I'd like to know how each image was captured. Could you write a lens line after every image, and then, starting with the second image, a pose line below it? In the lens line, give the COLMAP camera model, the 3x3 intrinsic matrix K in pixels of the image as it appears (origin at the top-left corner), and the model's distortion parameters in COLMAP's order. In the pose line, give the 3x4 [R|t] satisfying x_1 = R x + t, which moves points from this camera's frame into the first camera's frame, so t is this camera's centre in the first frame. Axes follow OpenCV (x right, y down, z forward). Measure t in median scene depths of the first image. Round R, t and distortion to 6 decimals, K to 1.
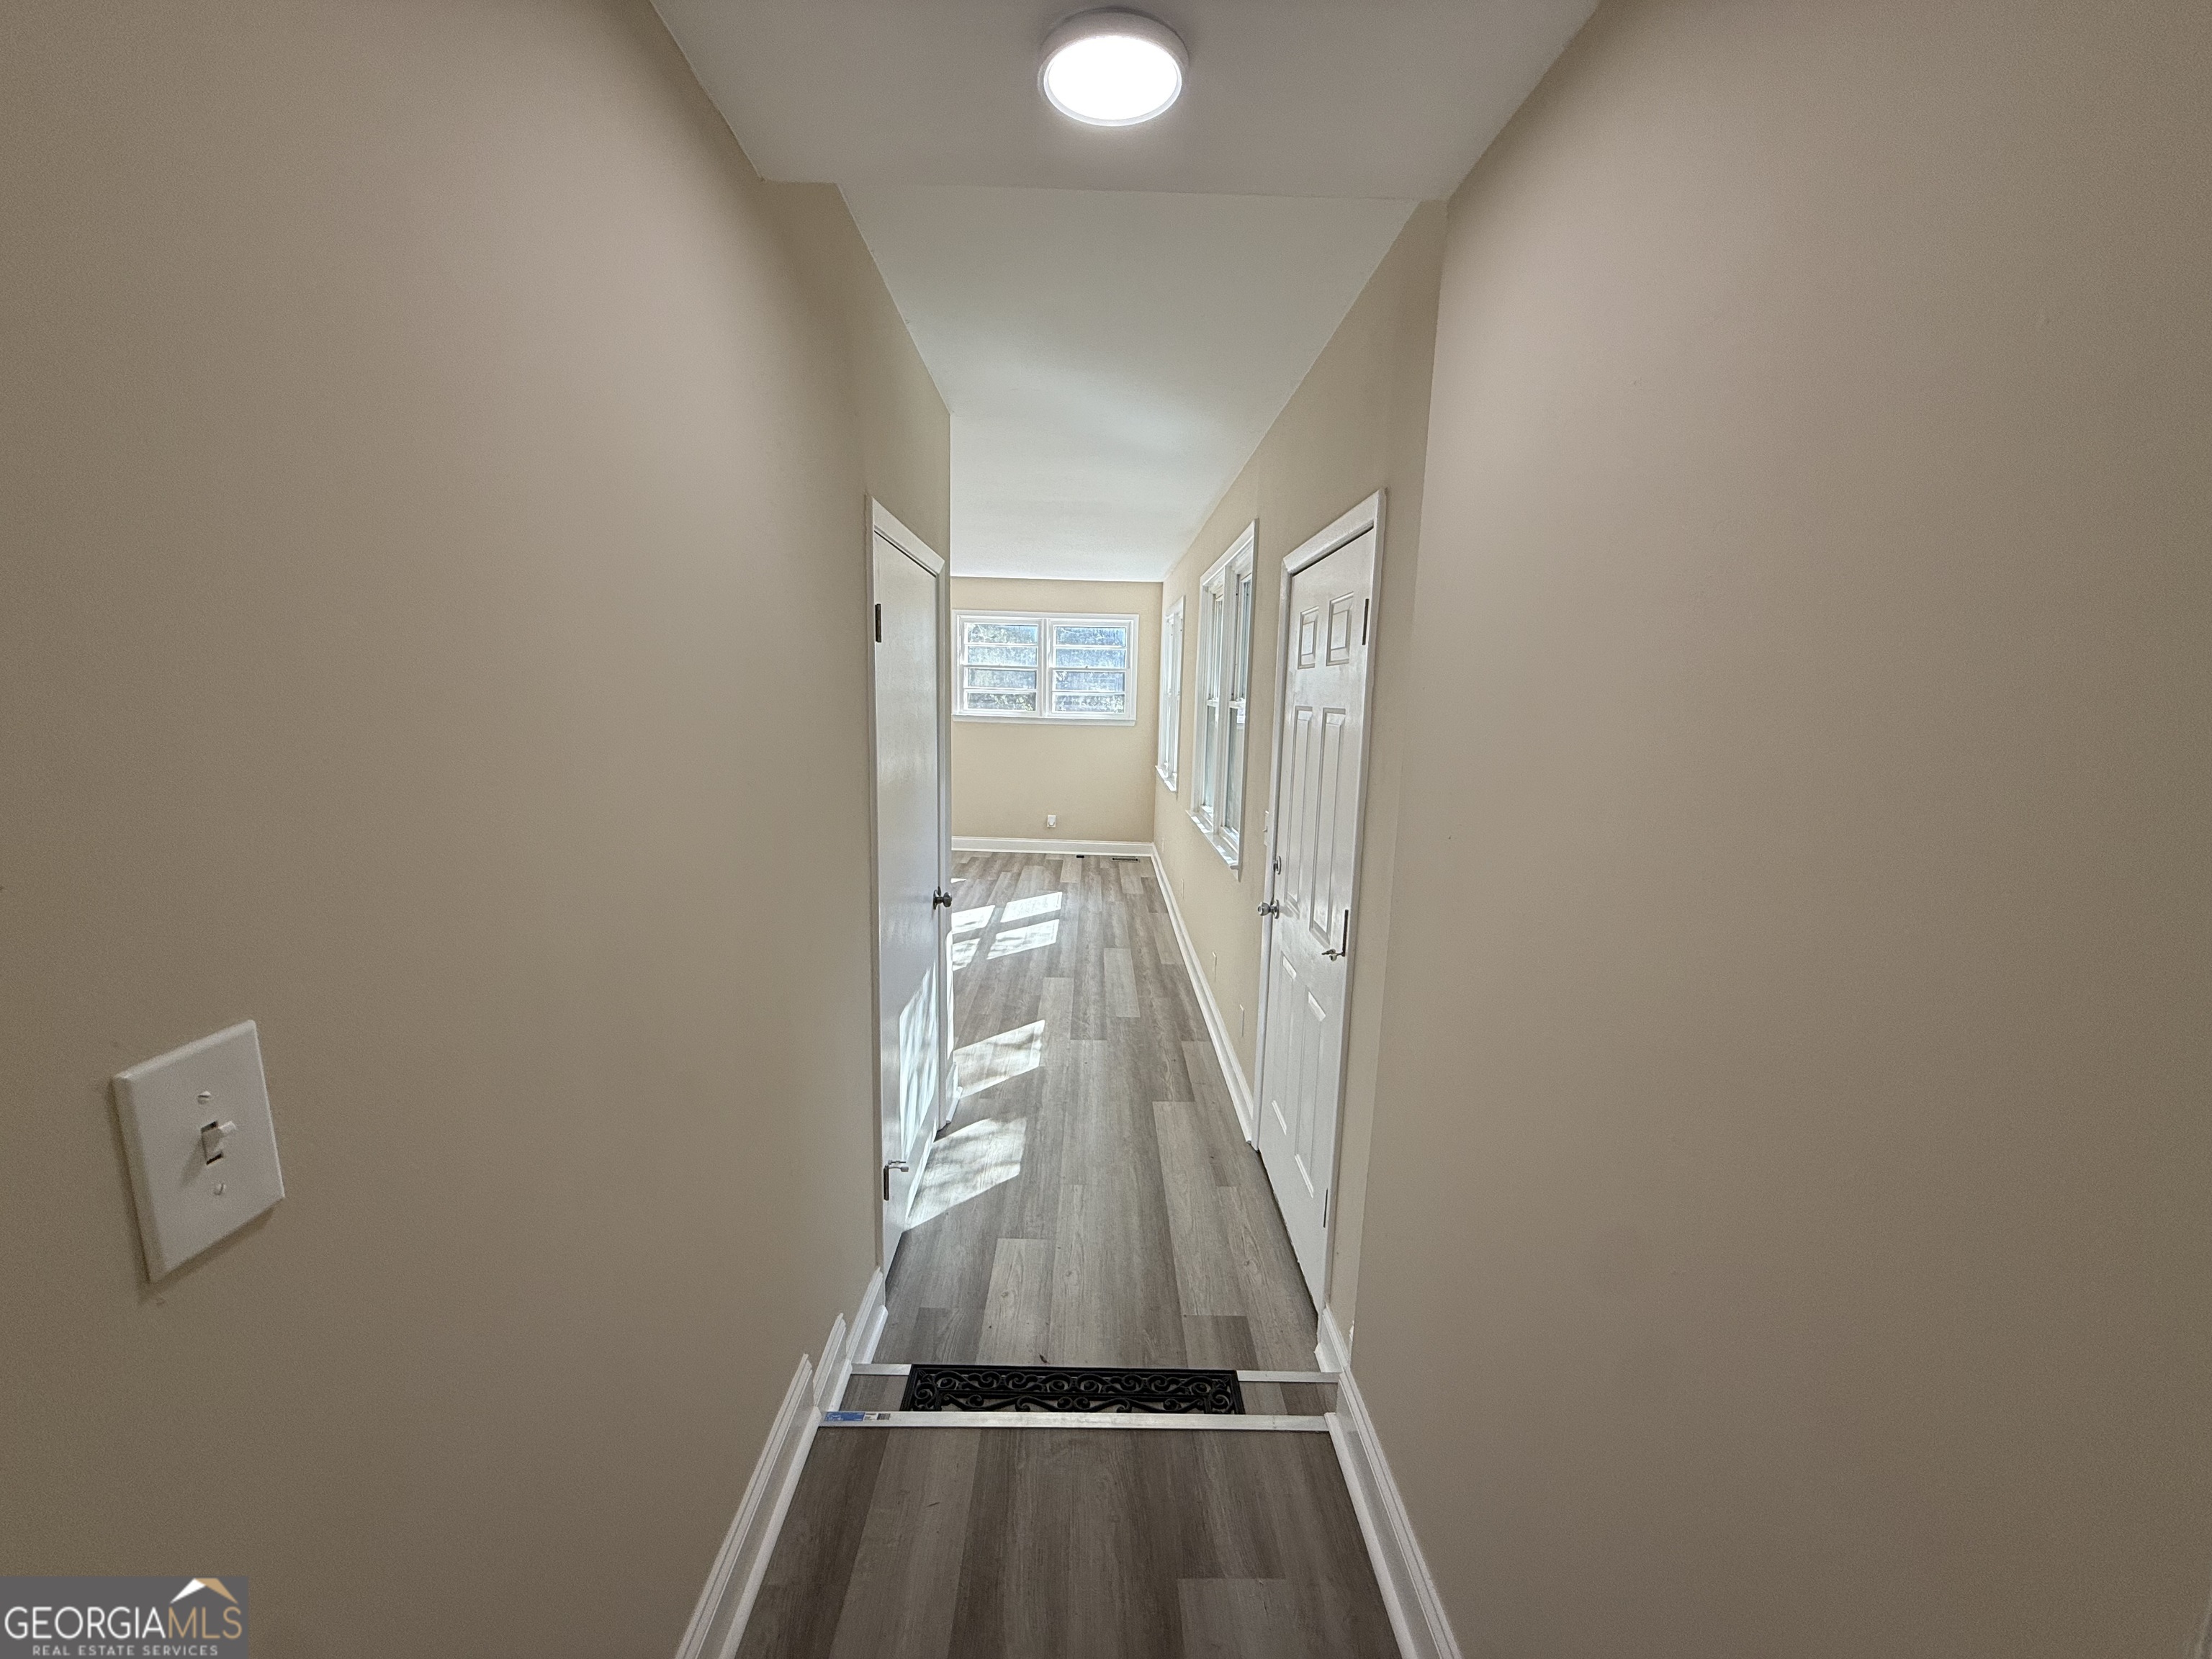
lens RADIAL K [[877.3, 0, 1102.9], [0, 877.3, 832.1], [0, 0, 1]] dist [-0.001418, -0.000158]
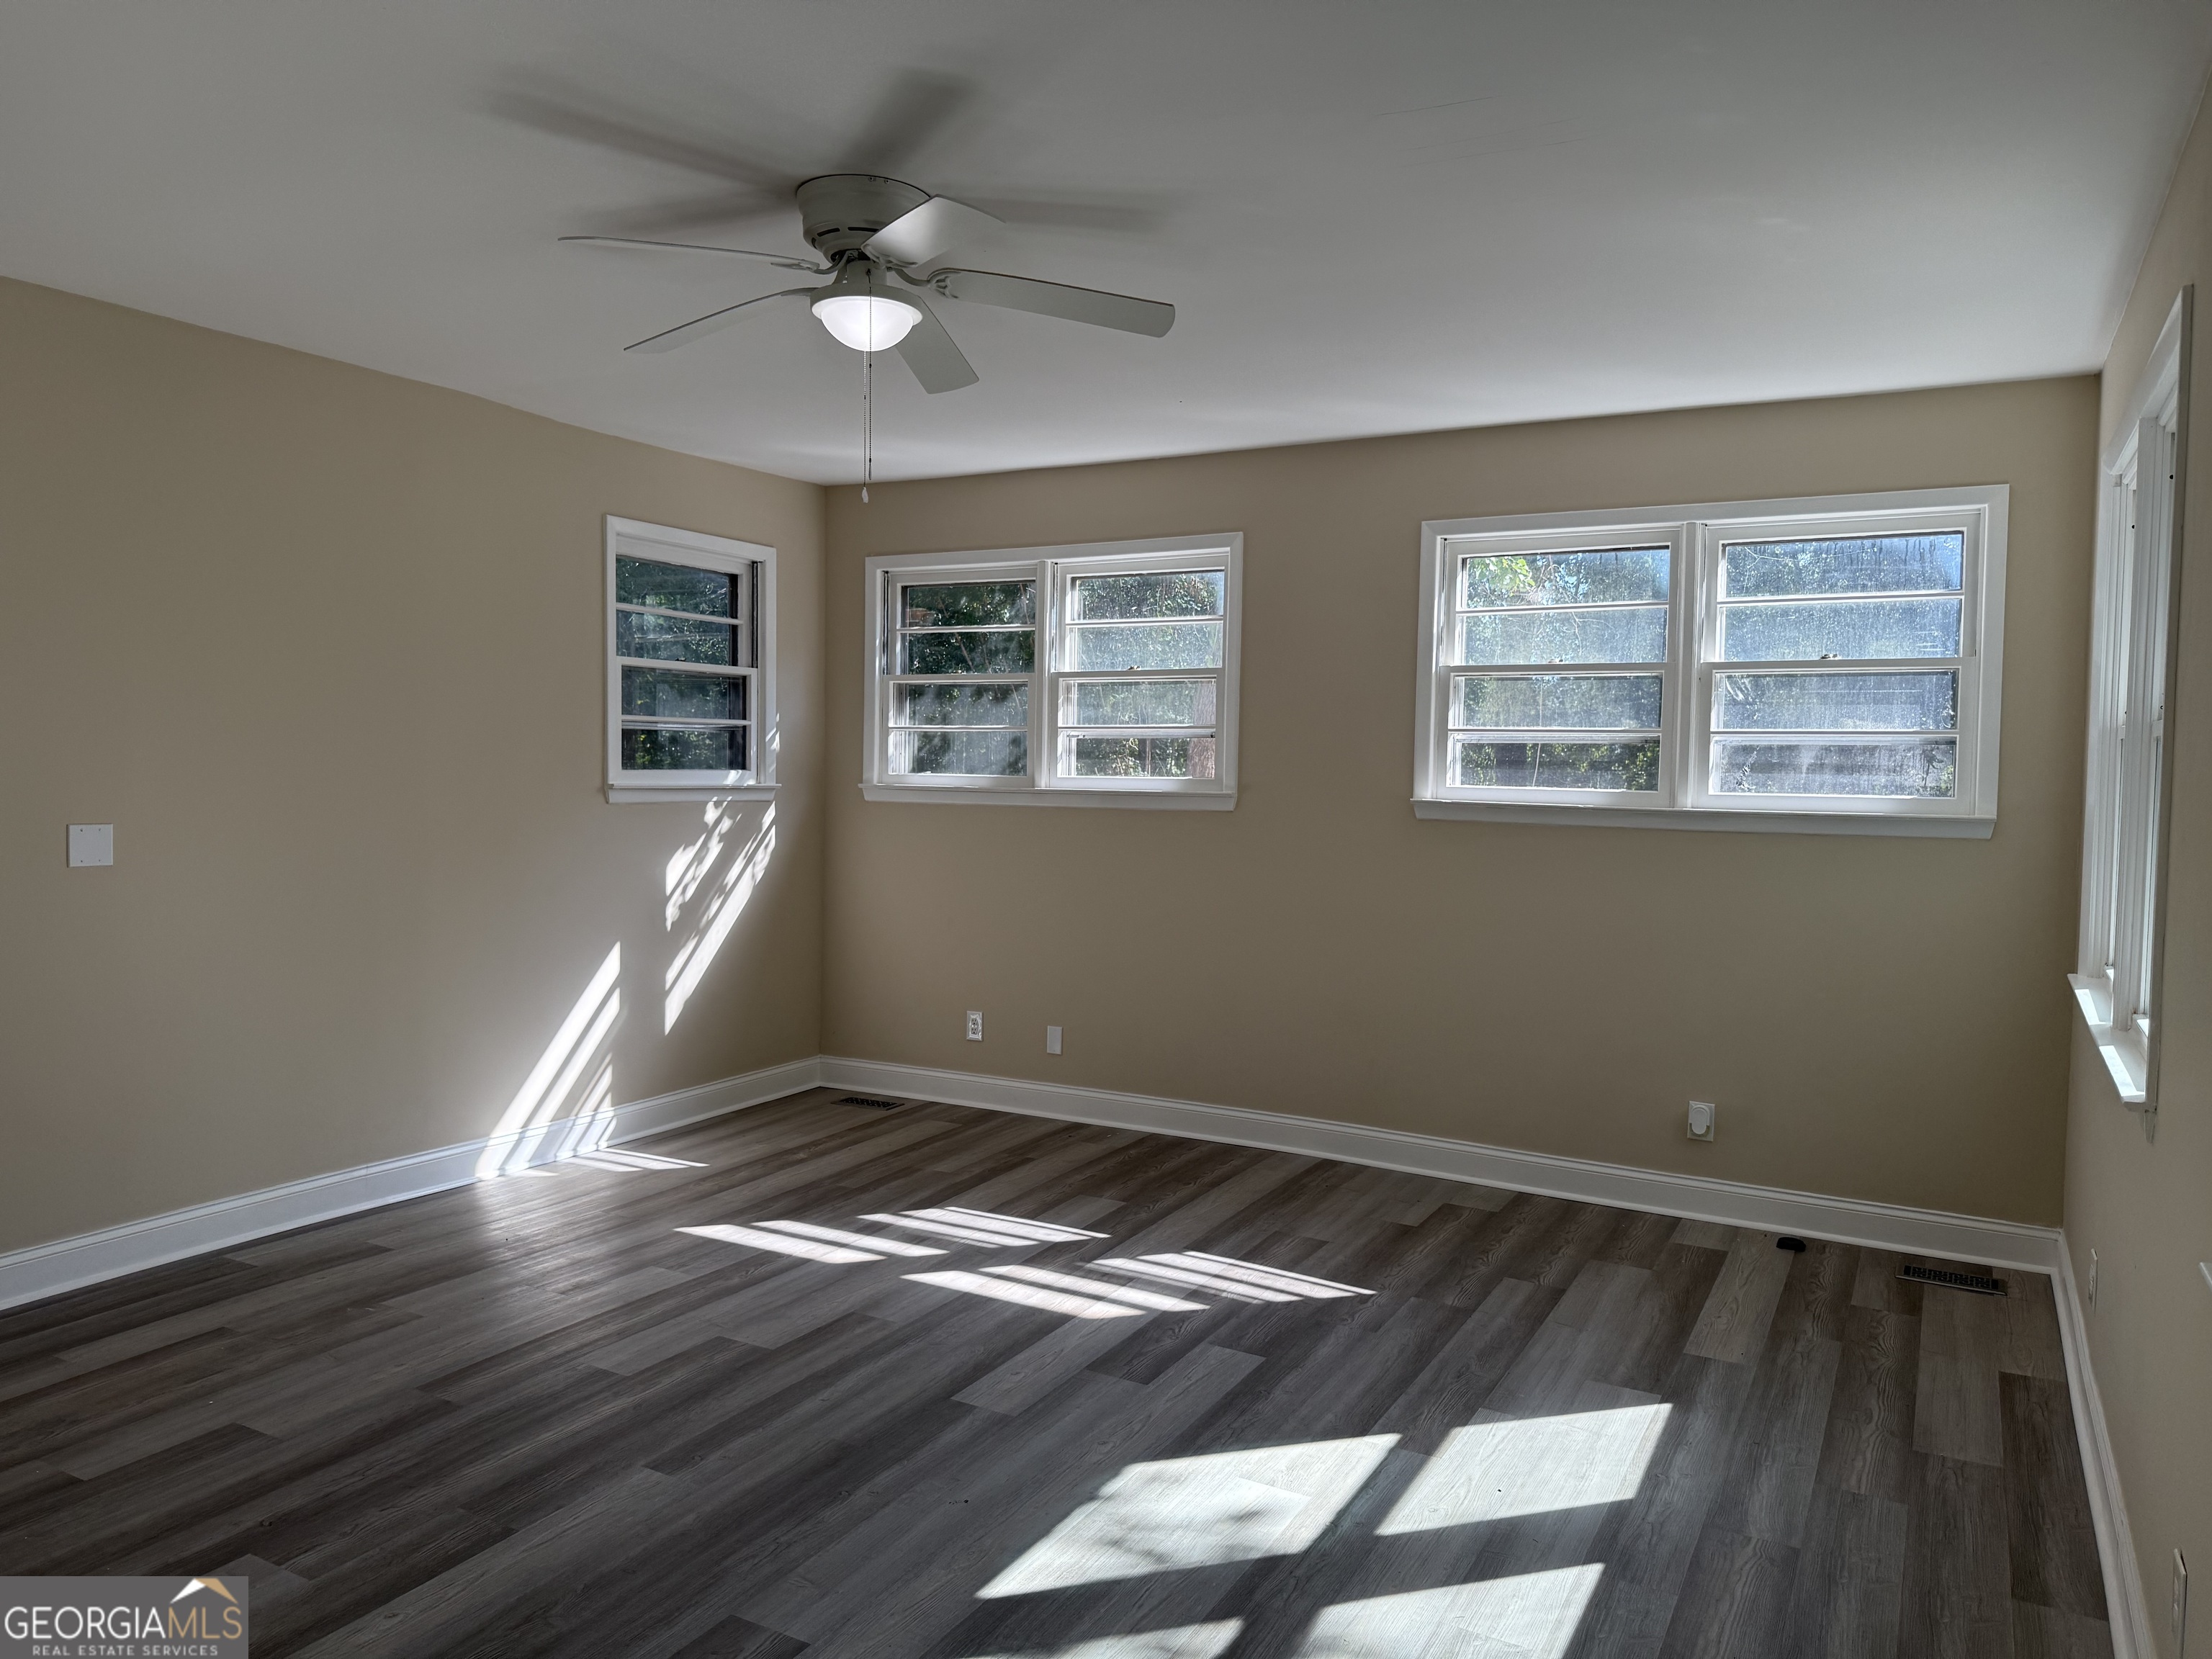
lens RADIAL K [[1529.3, 0, 1095.4], [0, 1529.3, 820.9], [0, 0, 1]] dist [-0.004125, -0.007056]
pose [[0.862691, 0.007580, -0.505674, 0.036361], [-0.074237, 0.990954, -0.111797, -0.044333], [0.500252, 0.133986, 0.855450, 0.391746]]
